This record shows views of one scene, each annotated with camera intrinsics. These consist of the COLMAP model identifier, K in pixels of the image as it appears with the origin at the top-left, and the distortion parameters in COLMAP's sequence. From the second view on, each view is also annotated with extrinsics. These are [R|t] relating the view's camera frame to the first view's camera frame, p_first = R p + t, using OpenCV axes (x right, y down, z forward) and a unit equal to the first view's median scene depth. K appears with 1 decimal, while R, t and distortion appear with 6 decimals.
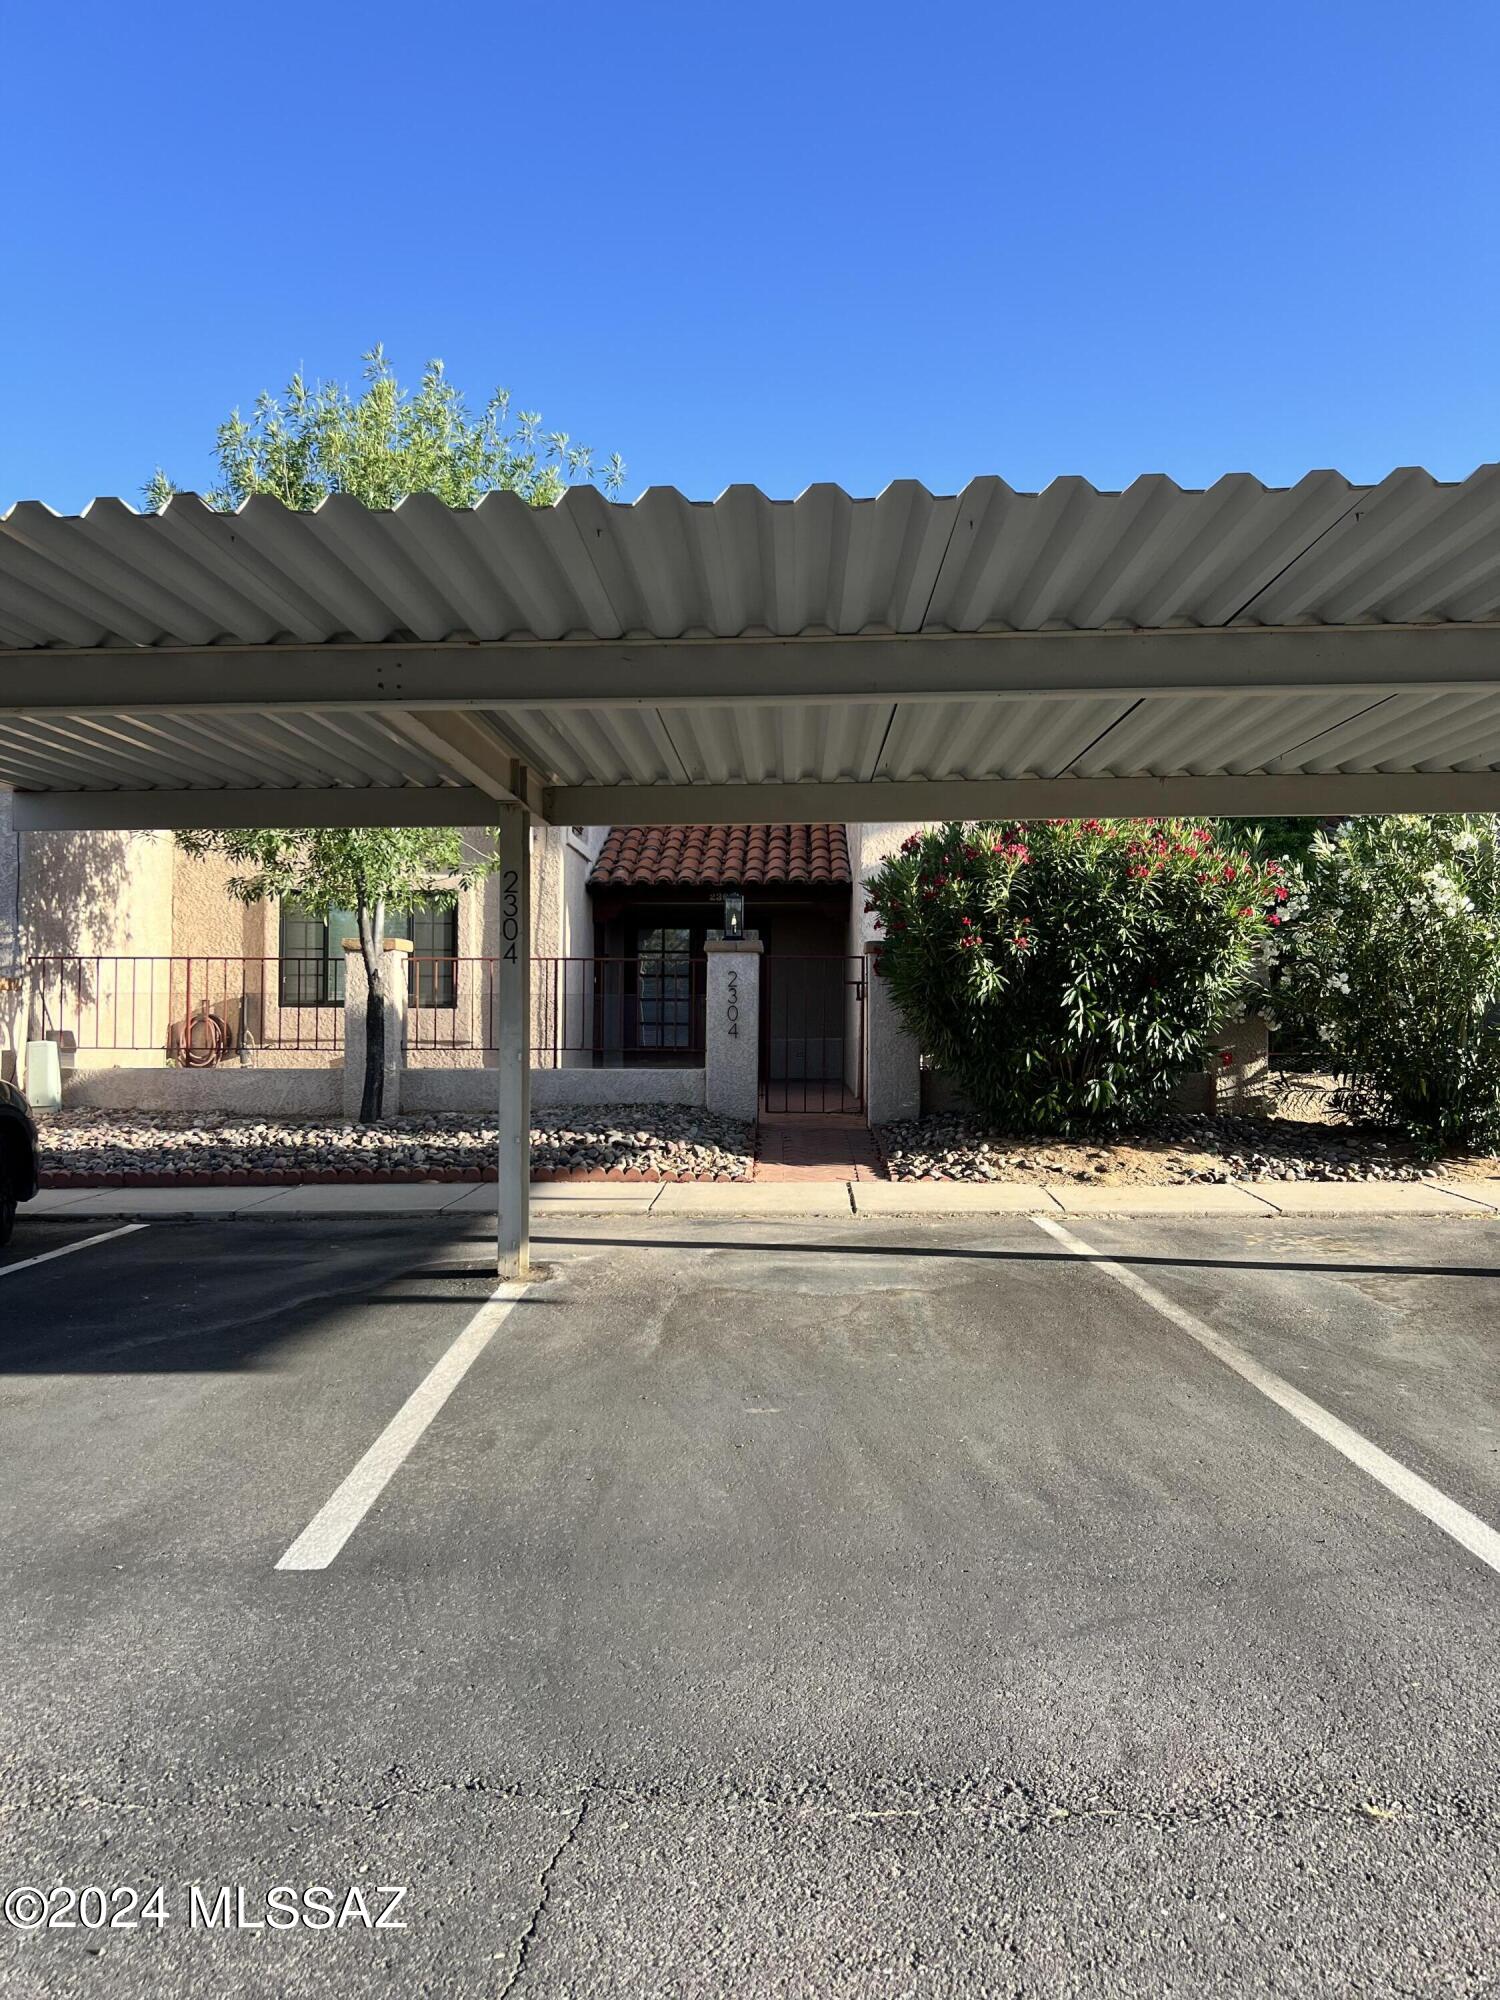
lens RADIAL K [[1512.0, 0, 750.2], [0, 1512.0, 1002.4], [0, 0, 1]] dist [0.000136, 0.000002]
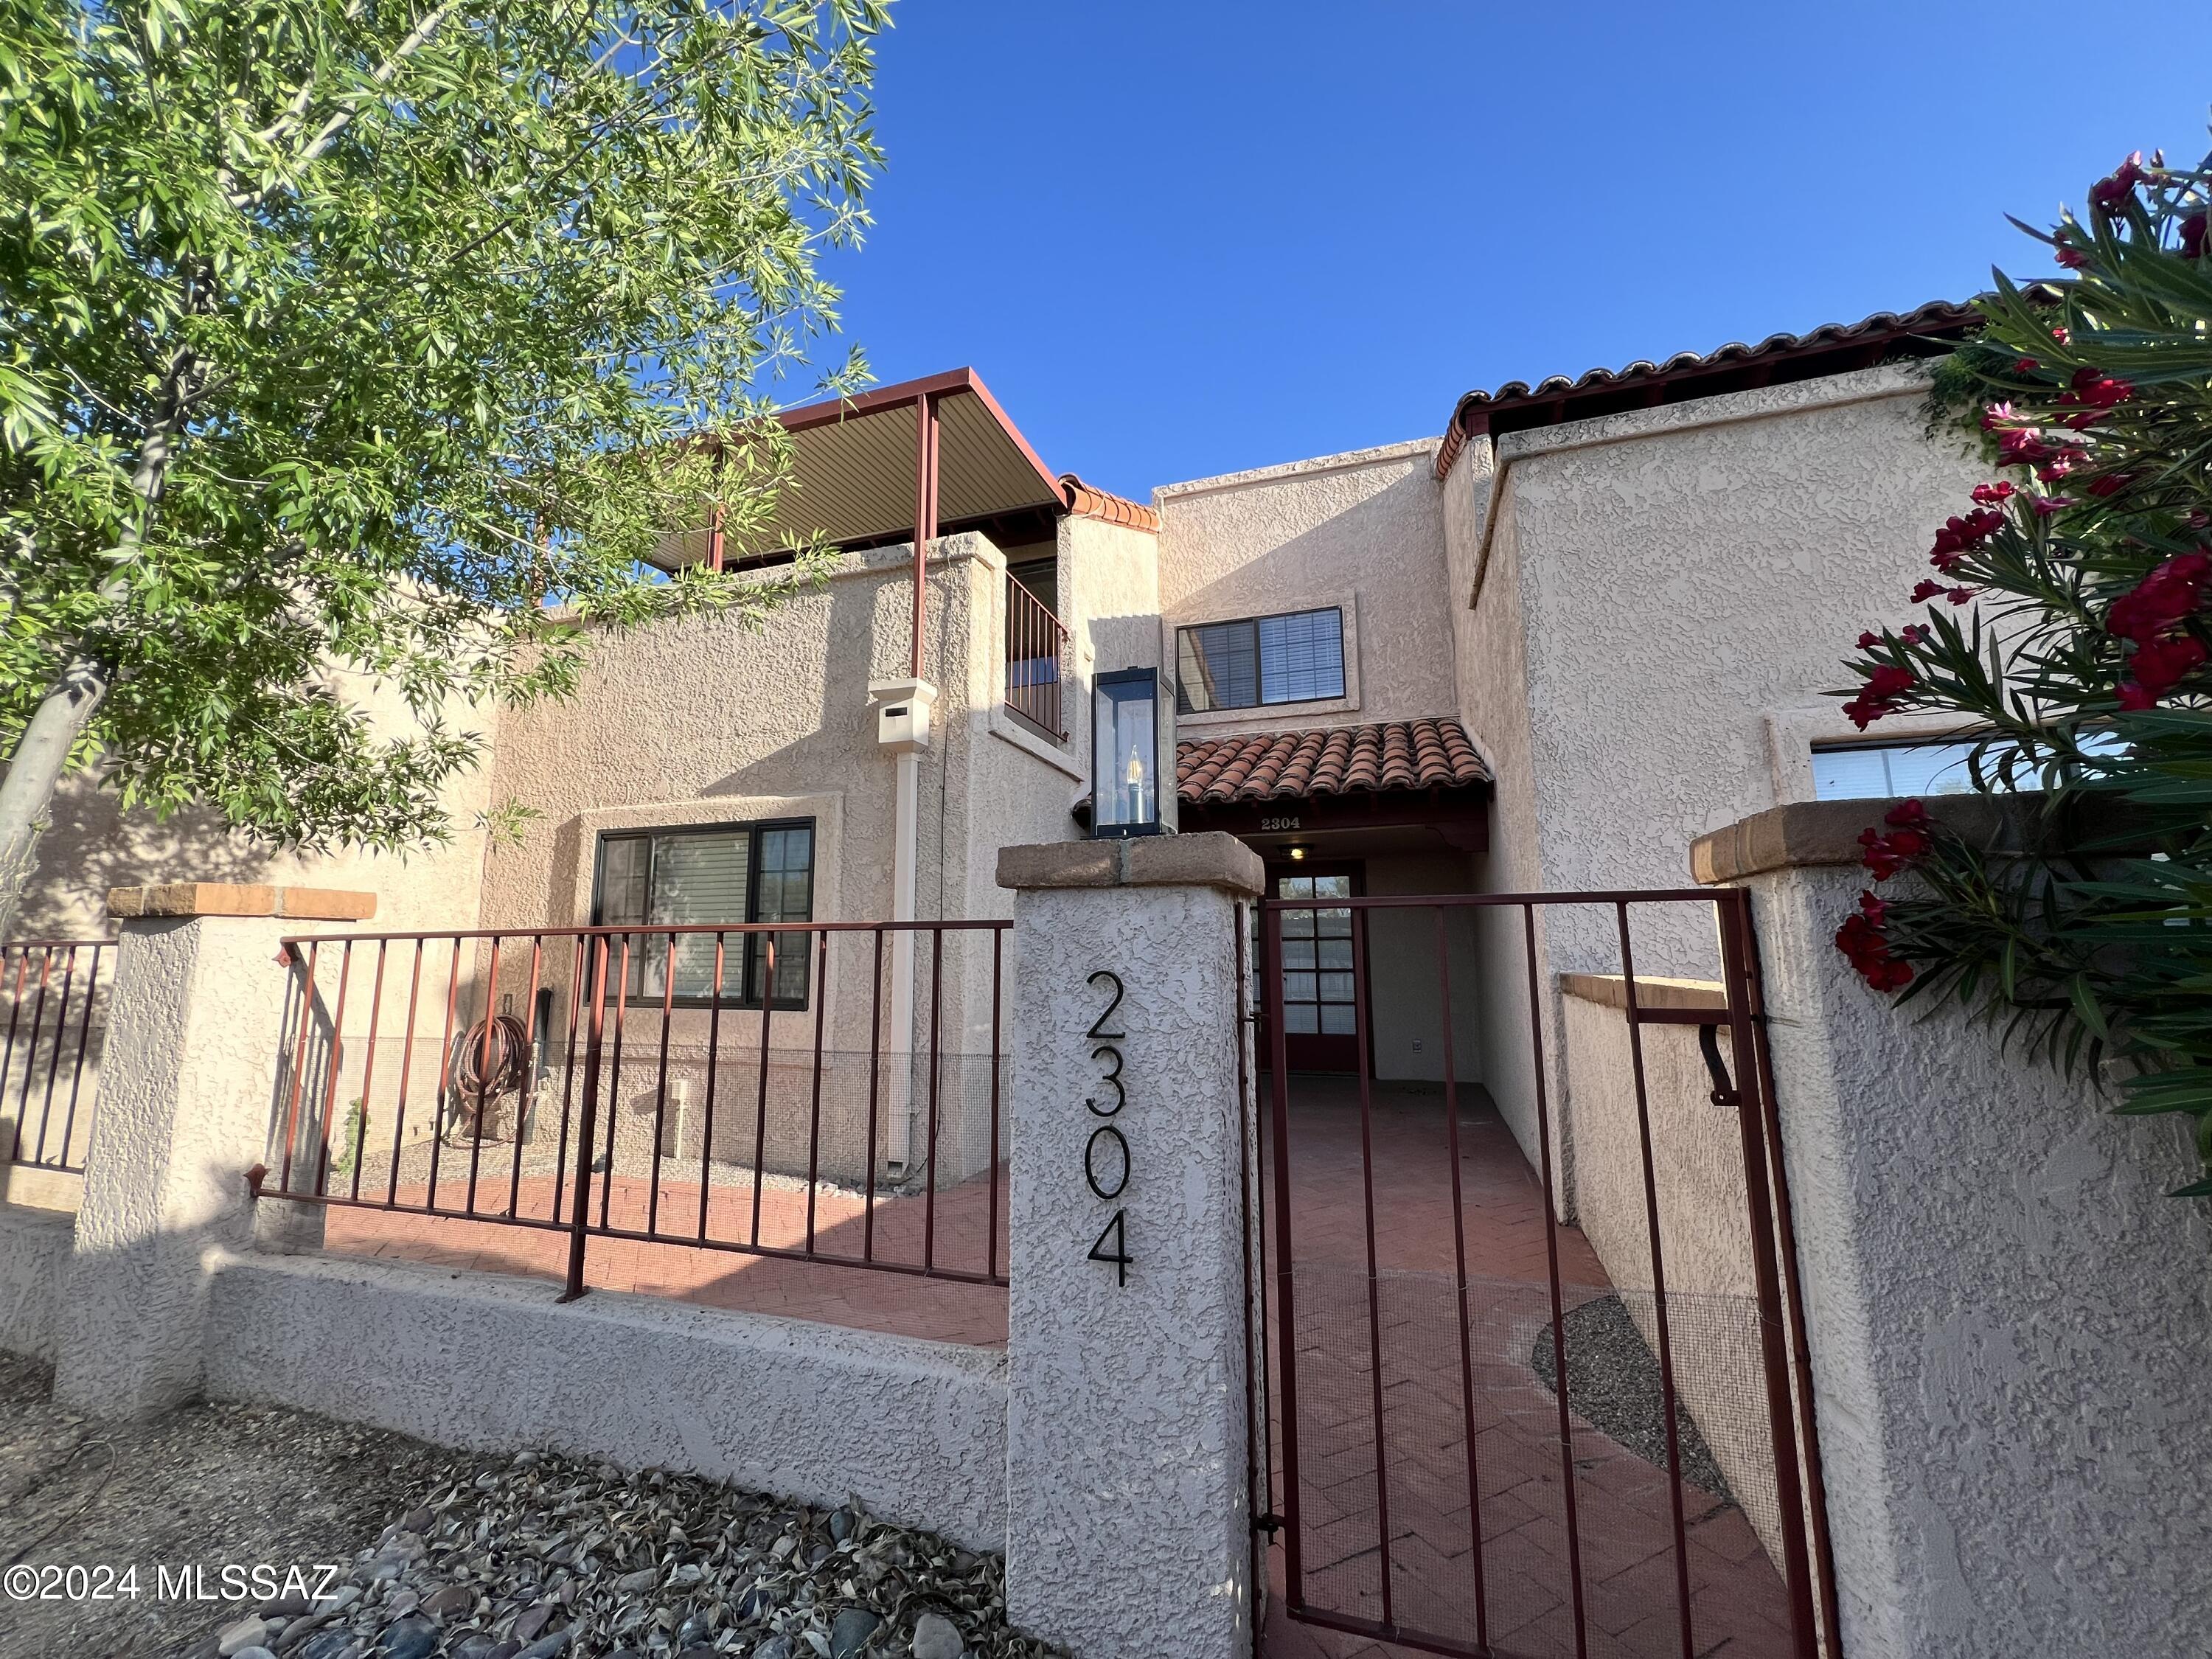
lens RADIAL K [[885.7, 0, 1102.4], [0, 885.7, 818.9], [0, 0, 1]] dist [-0.000358, 0.000038]
pose [[0.955905, -0.051619, -0.289104, 0.023377], [0.012303, 0.990606, -0.136192, -0.020992], [0.293418, 0.126629, 0.947560, 0.722317]]
